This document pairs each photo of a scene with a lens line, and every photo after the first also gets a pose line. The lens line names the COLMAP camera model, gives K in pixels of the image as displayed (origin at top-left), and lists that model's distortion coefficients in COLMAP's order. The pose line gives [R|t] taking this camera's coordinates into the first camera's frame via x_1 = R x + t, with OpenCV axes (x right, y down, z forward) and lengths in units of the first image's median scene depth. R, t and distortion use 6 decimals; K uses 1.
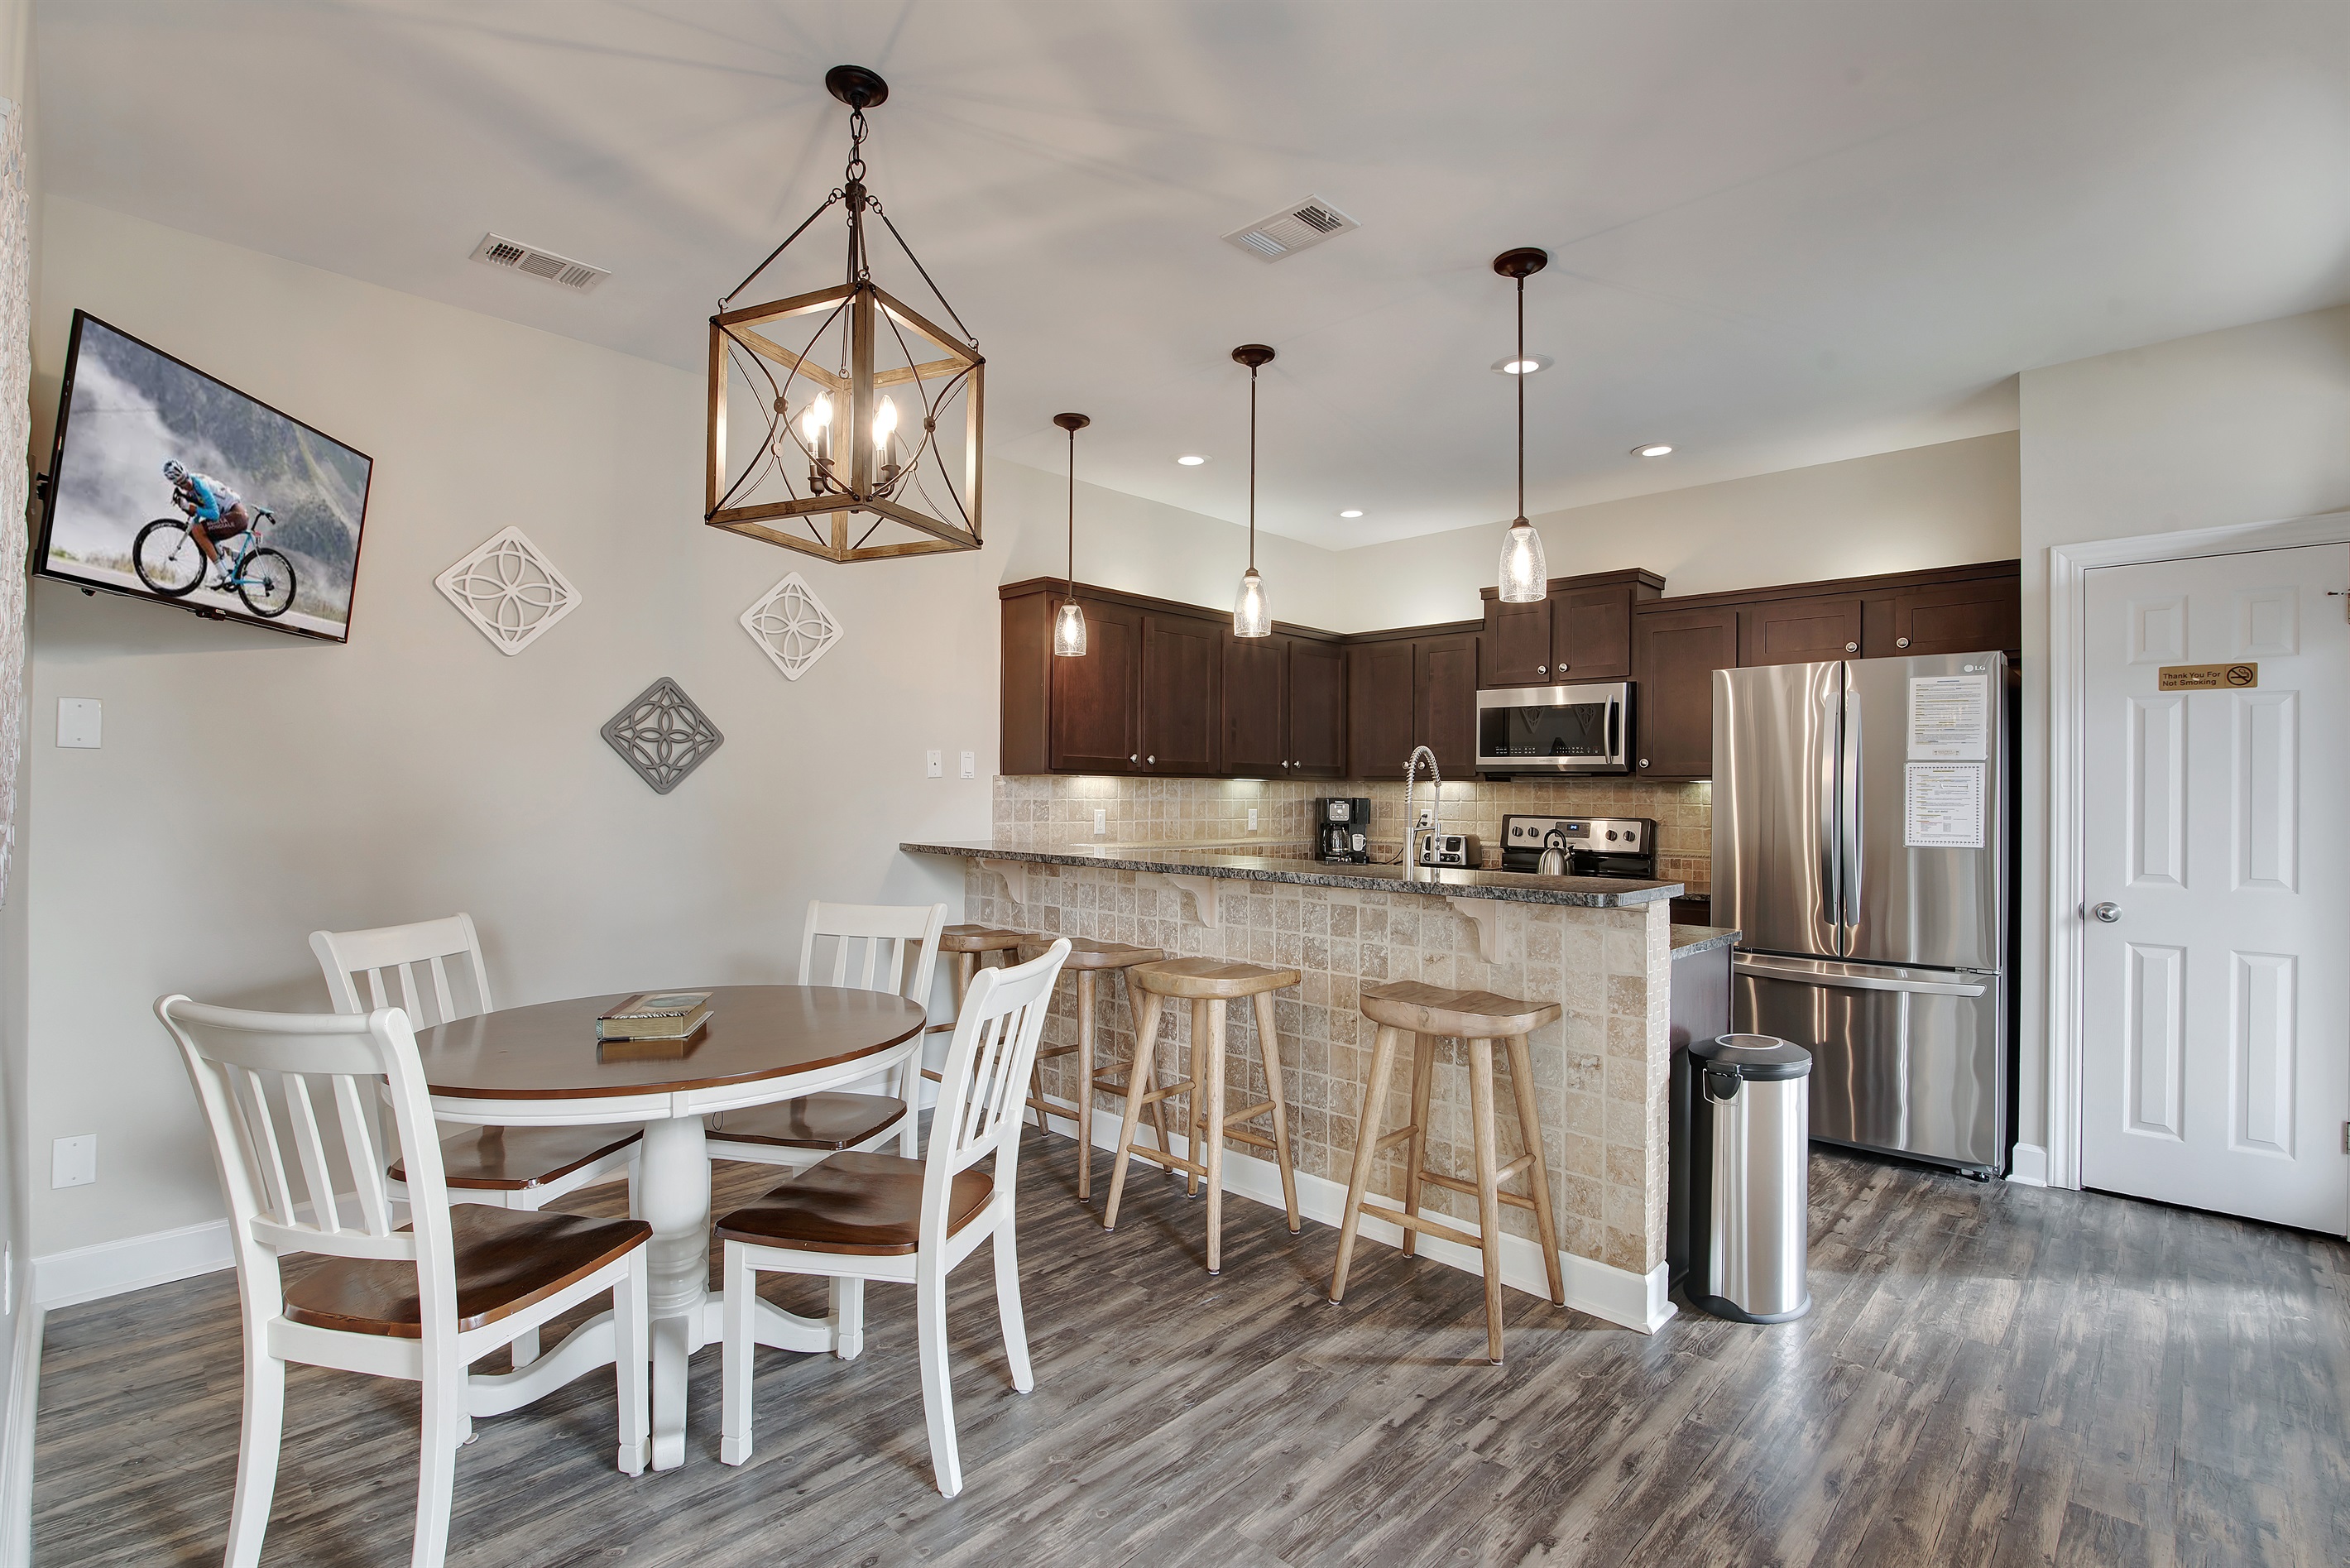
lens RADIAL K [[1090.4, 0, 1175.9], [0, 1090.4, 777.6], [0, 0, 1]] dist [-0.016153, 0.001126]
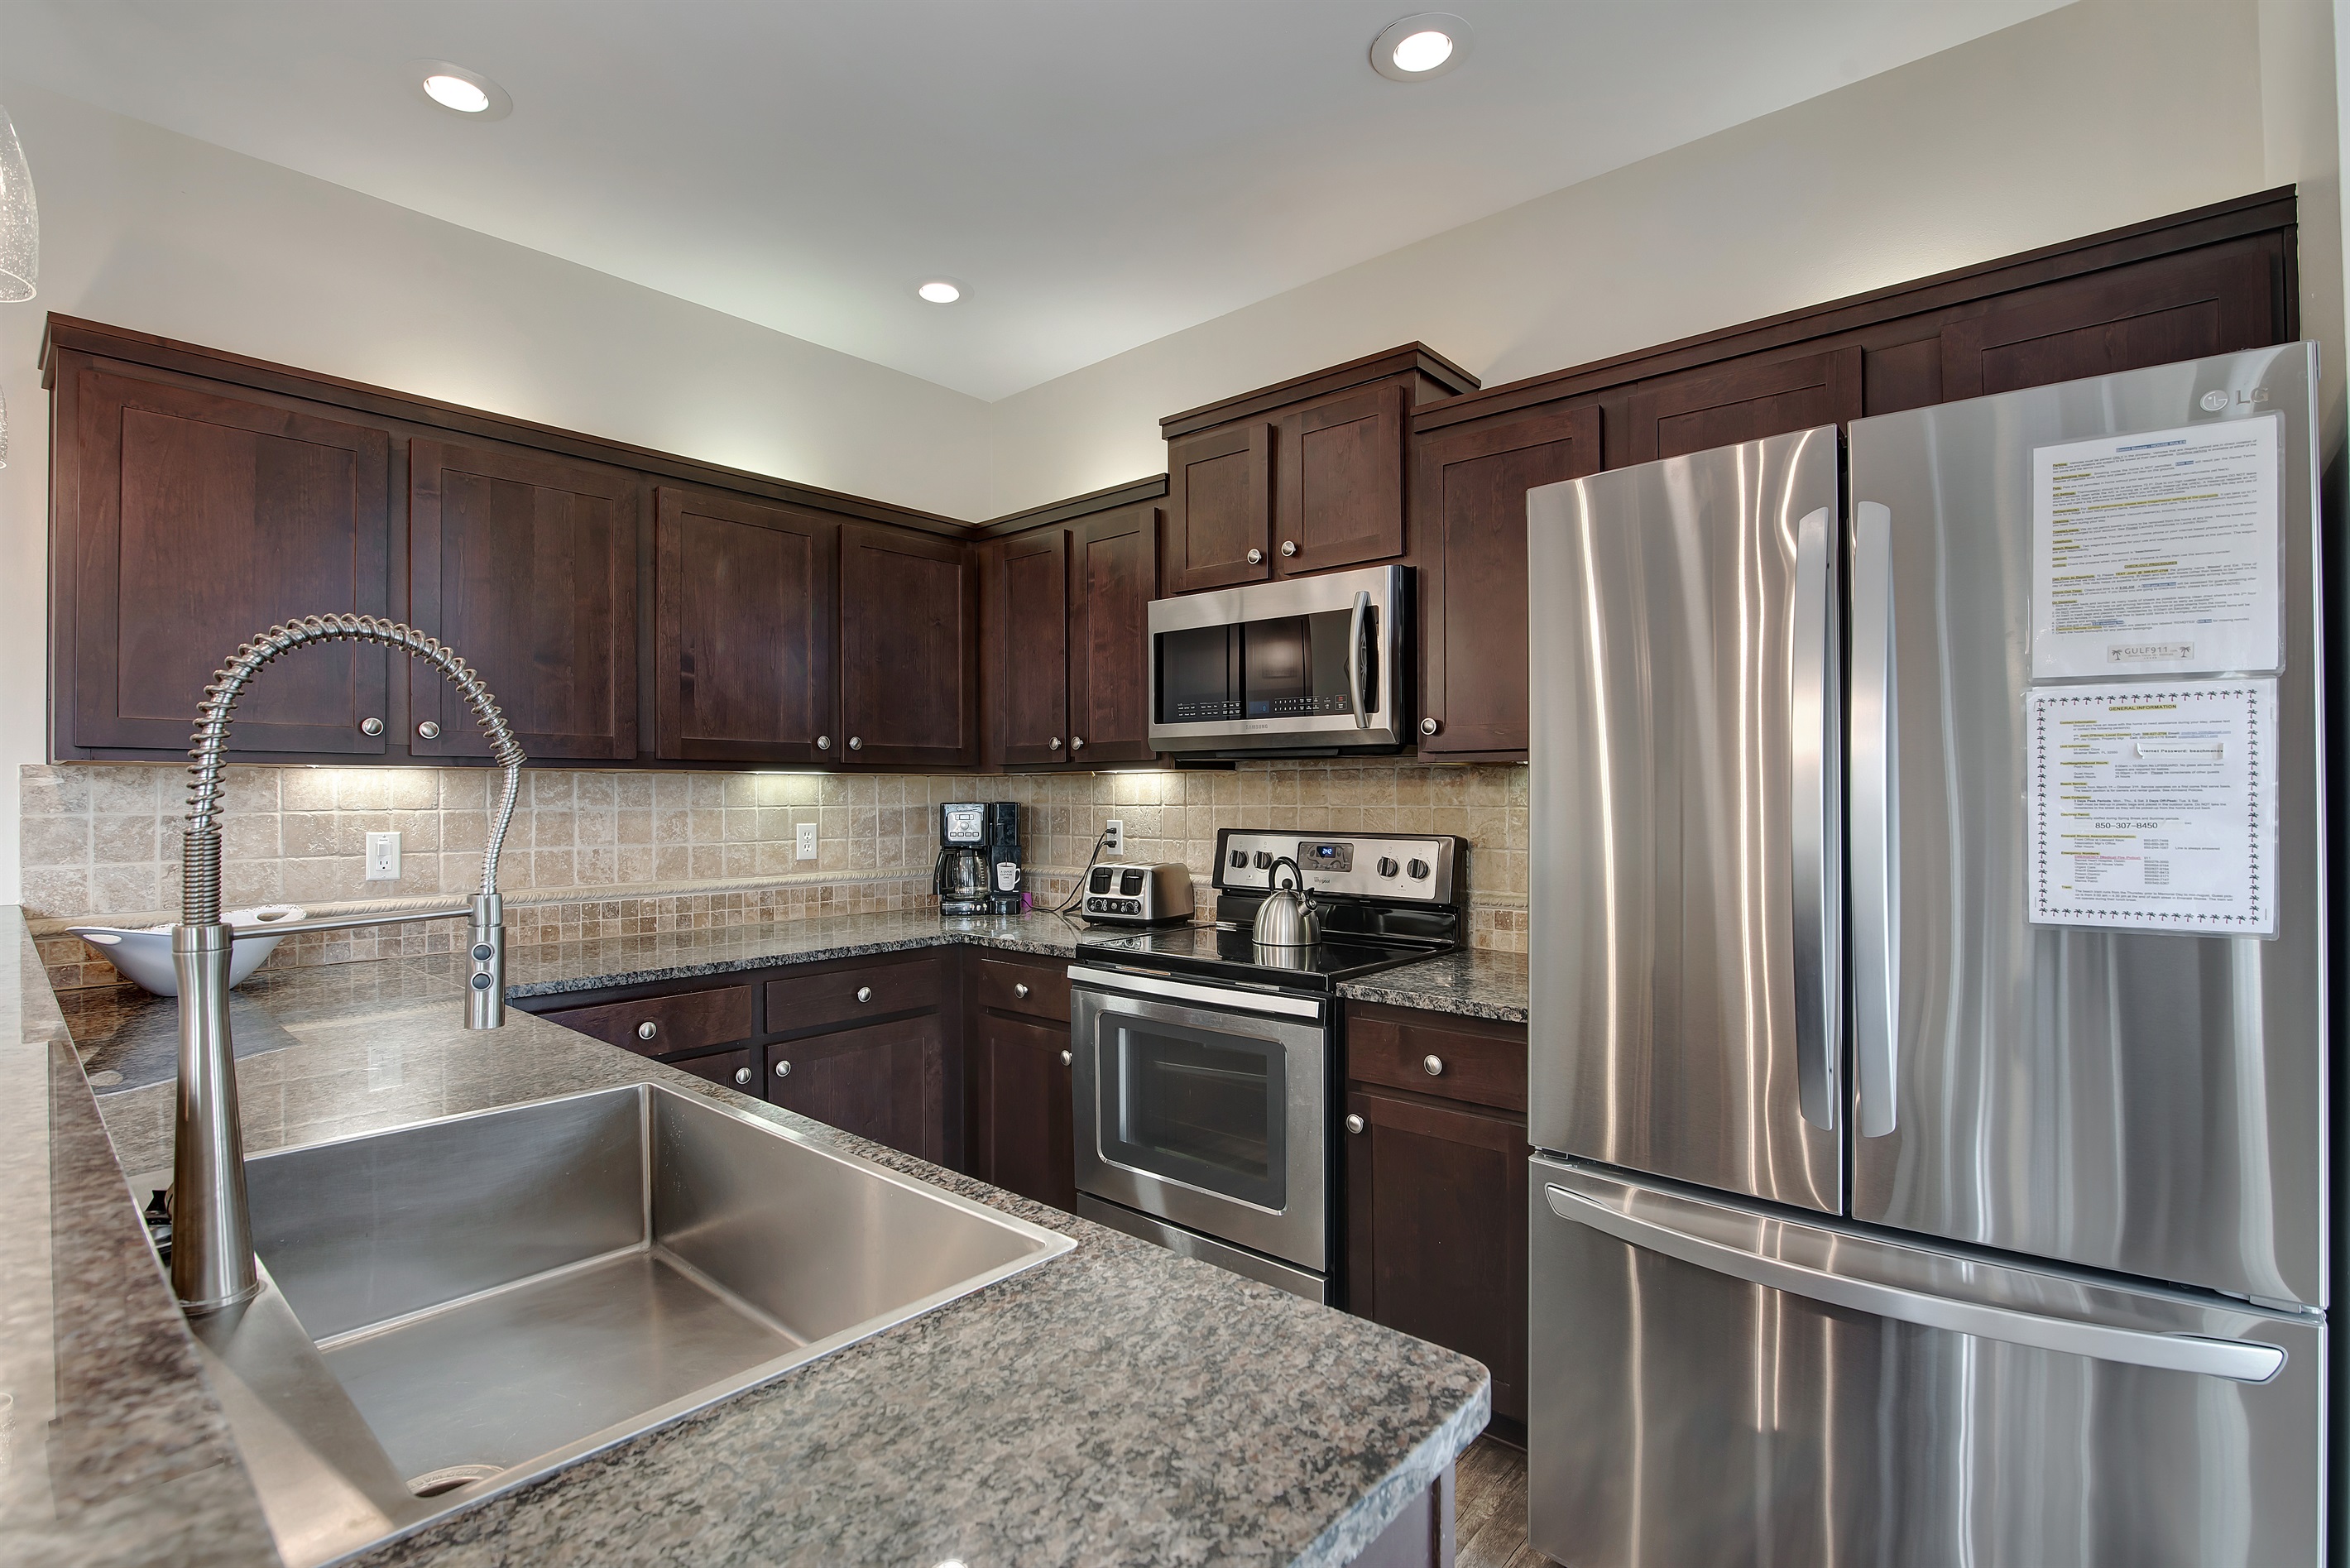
lens RADIAL K [[1090.4, 0, 1175.5], [0, 1090.4, 791.1], [0, 0, 1]] dist [-0.016153, 0.001126]
pose [[0.998647, -0.011786, 0.050640, 0.267541], [0.011335, 0.999894, 0.009180, 0.009733], [-0.050742, -0.008593, 0.998675, 0.467202]]
